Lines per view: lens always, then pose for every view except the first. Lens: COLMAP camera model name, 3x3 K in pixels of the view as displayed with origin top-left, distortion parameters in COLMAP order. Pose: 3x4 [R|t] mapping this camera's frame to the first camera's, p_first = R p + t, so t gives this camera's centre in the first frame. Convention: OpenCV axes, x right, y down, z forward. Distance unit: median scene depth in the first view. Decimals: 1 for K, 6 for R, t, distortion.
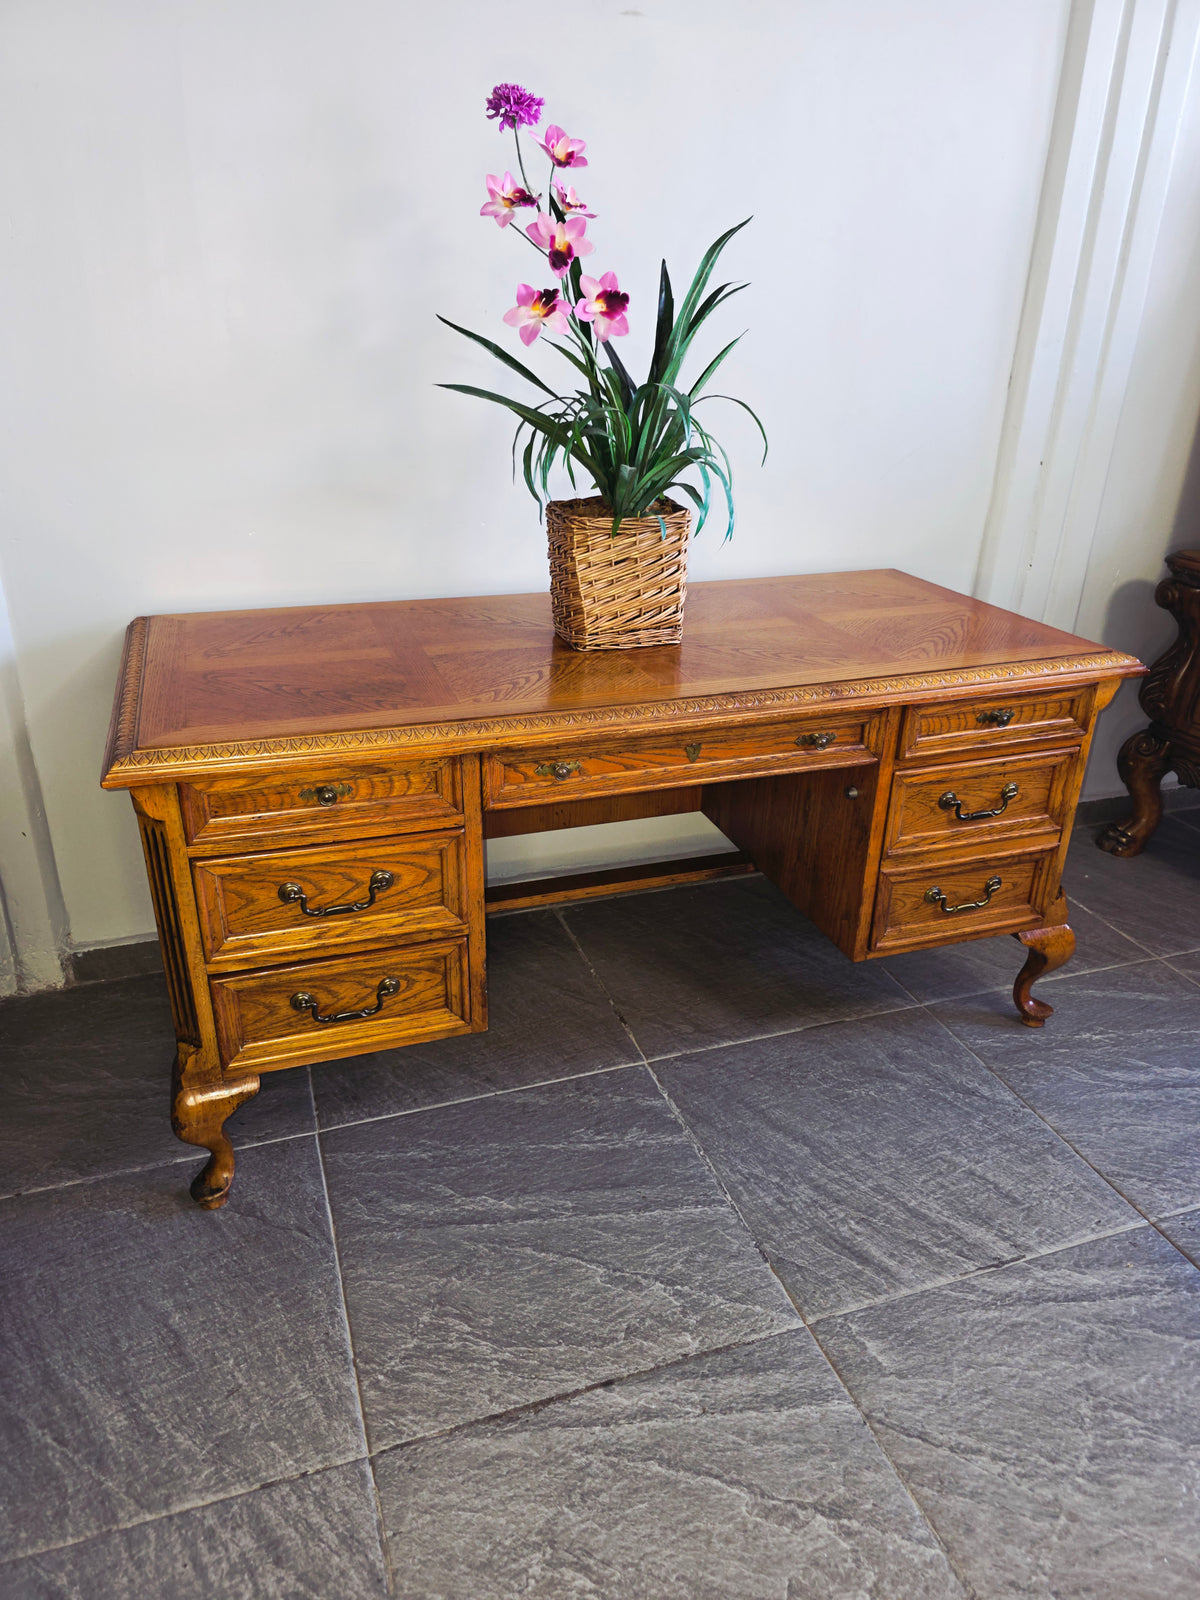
lens RADIAL K [[1088.5, 0, 598.4], [0, 1088.5, 801.3], [0, 0, 1]] dist [0.052529, -0.048891]
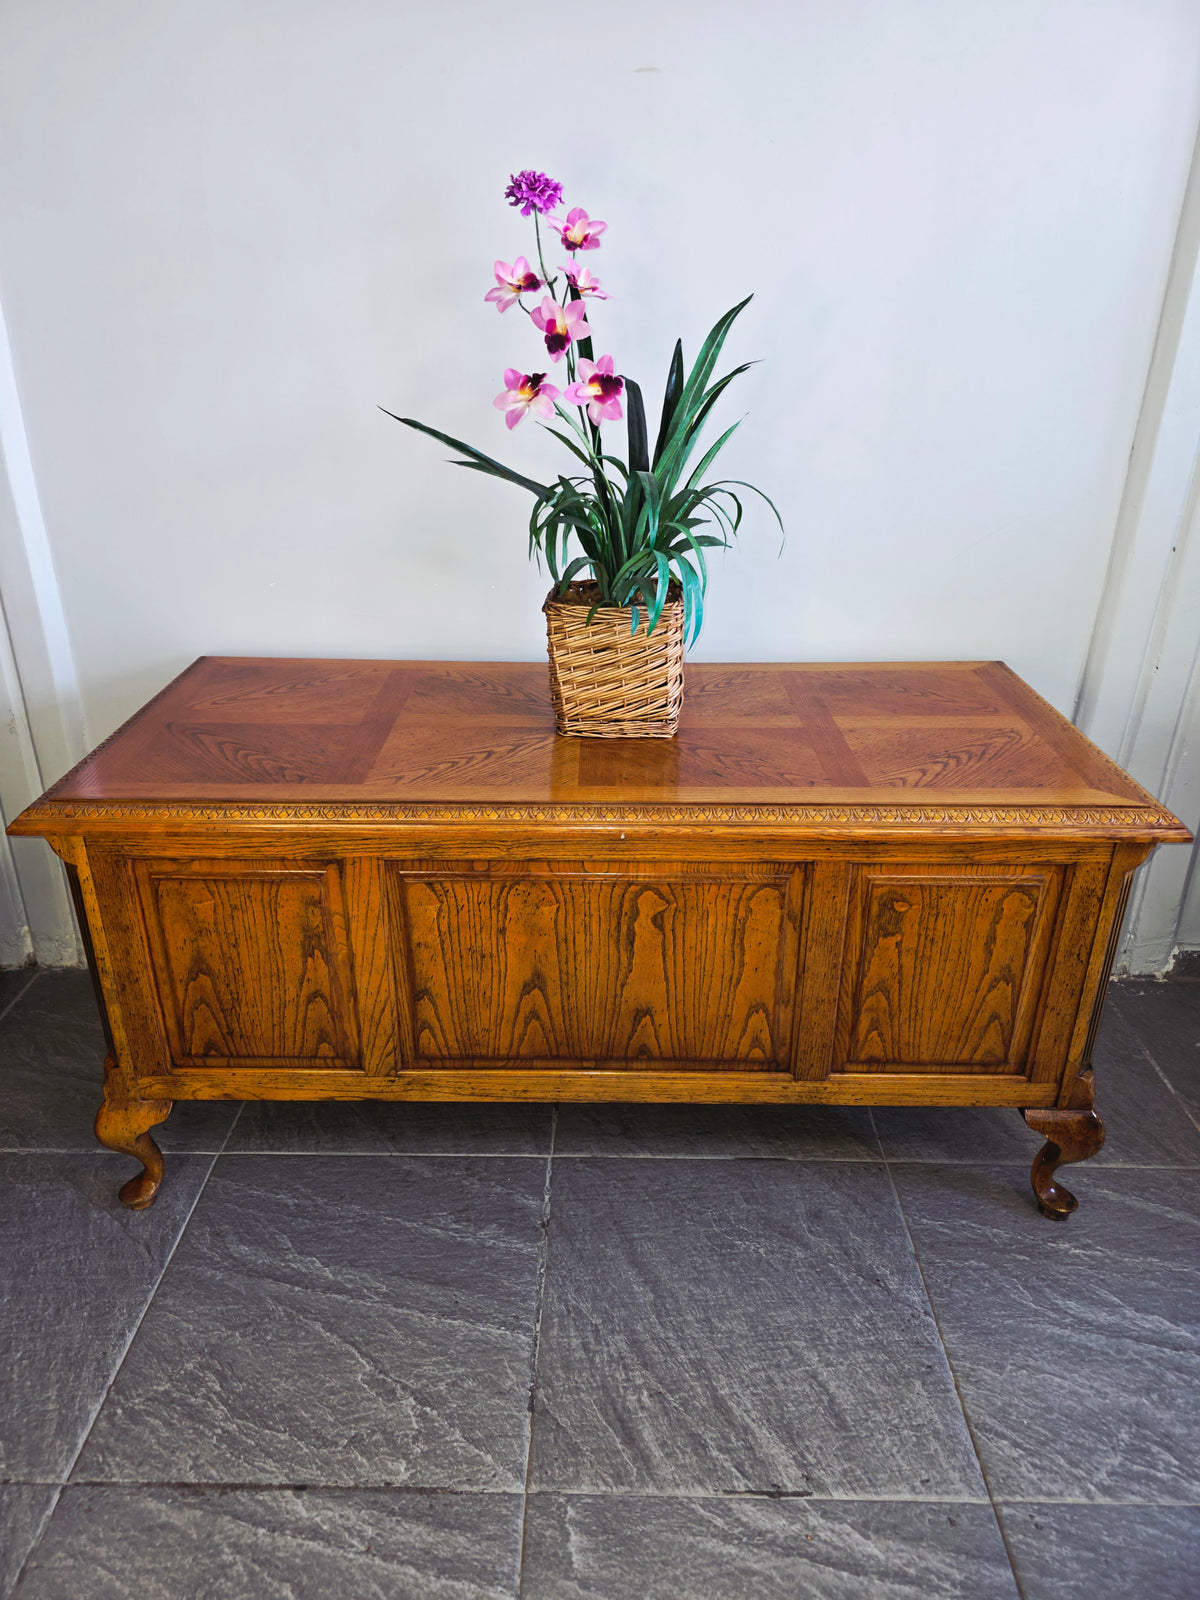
lens RADIAL K [[1083.8, 0, 596.0], [0, 1083.8, 801.1], [0, 0, 1]] dist [0.048853, -0.039519]
pose [[0.938642, 0.131044, -0.319028, 0.432295], [-0.129423, 0.991239, 0.026375, -0.128517], [0.319689, 0.016533, 0.947378, 0.116997]]
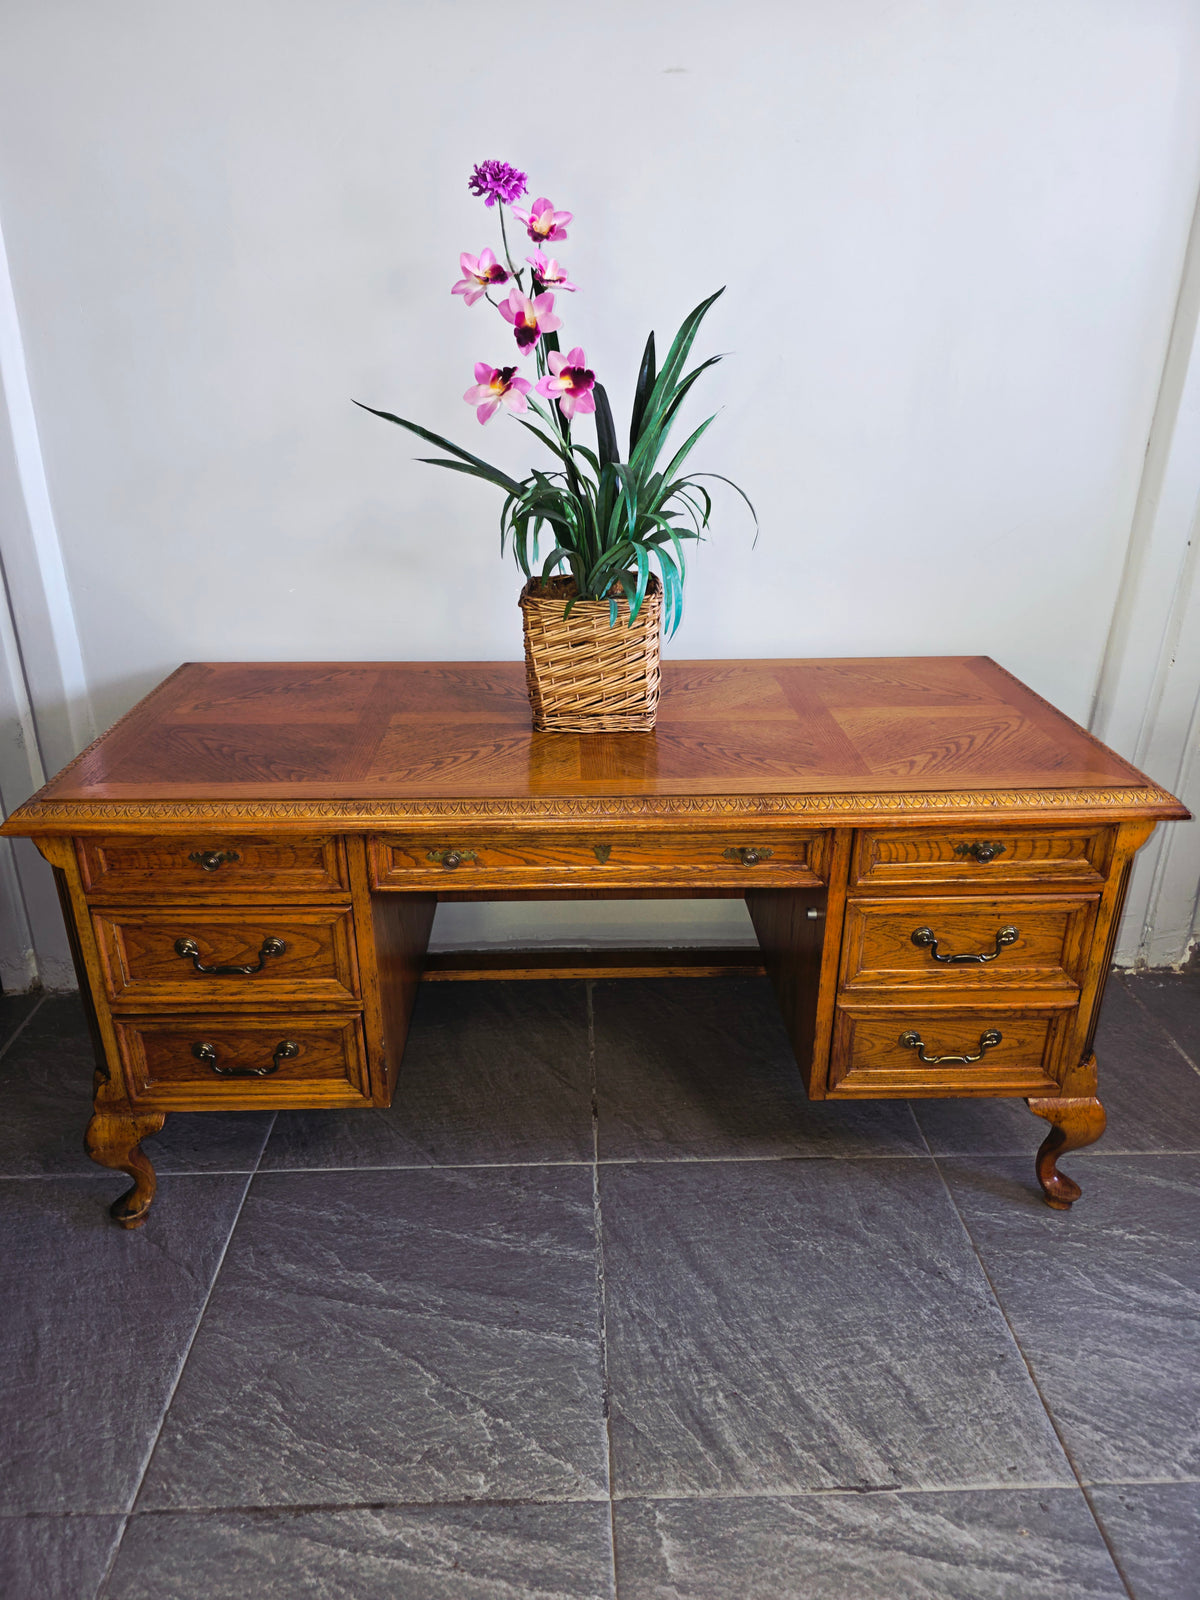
lens RADIAL K [[1088.0, 0, 596.8], [0, 1088.0, 808.8], [0, 0, 1]] dist [0.044272, -0.038595]
pose [[0.954223, 0.104737, -0.280157, 0.346442], [-0.108334, 0.994111, 0.002661, -0.087197], [0.278786, 0.027811, 0.959950, 0.098581]]
